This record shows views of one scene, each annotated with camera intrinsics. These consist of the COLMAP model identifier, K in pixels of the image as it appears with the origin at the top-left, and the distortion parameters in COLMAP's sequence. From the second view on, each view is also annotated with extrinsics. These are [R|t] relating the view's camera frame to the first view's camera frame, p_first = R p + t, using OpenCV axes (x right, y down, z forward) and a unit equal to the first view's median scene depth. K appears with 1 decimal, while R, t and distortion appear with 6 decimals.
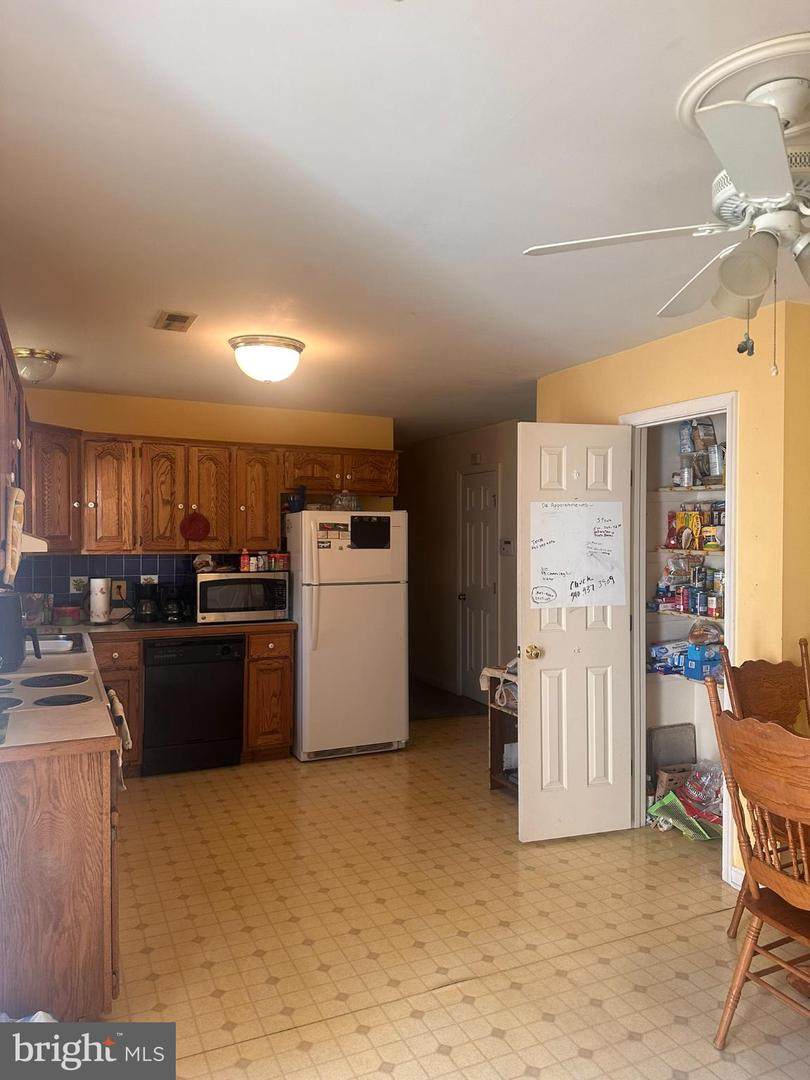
lens RADIAL K [[753.0, 0, 405.0], [0, 753.0, 540.0], [0, 0, 1]] dist [0.060060, -0.088640]
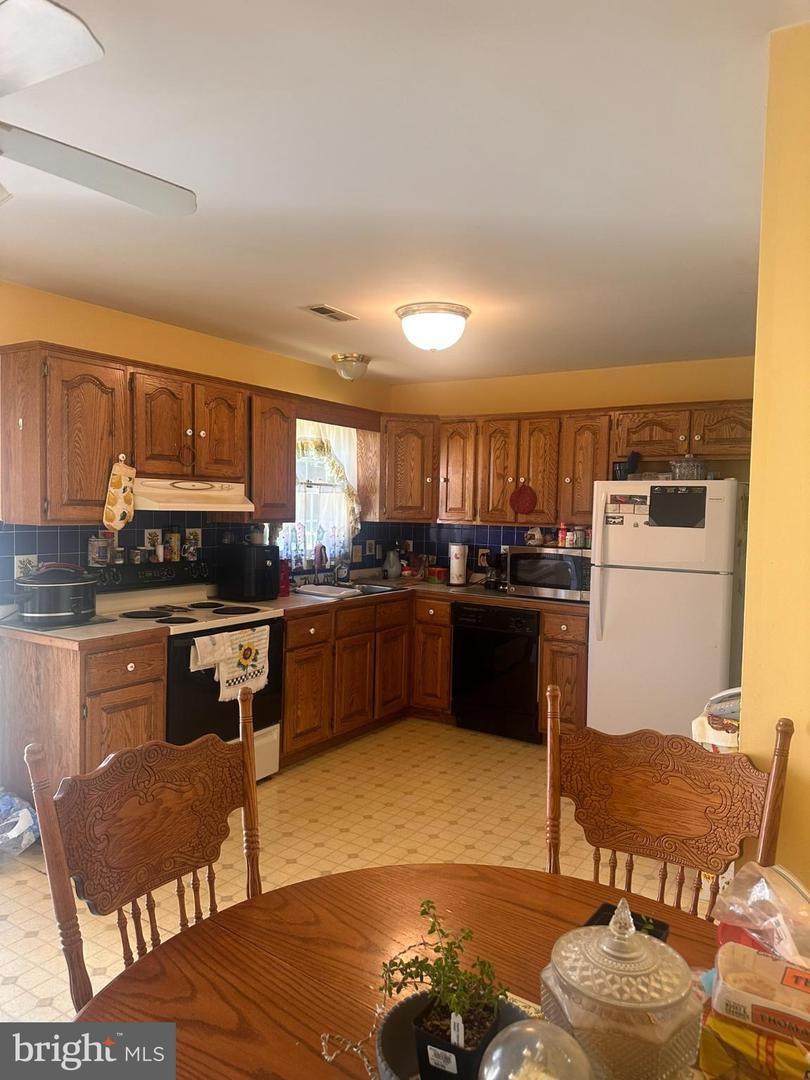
lens RADIAL K [[740.8, 0, 405.0], [0, 740.8, 540.0], [0, 0, 1]] dist [0.106939, -0.000070]
pose [[0.539842, 0.047006, -0.840453, 0.483308], [-0.026513, 0.998894, 0.038837, 0.002121], [0.841348, 0.001317, 0.540492, 0.336184]]
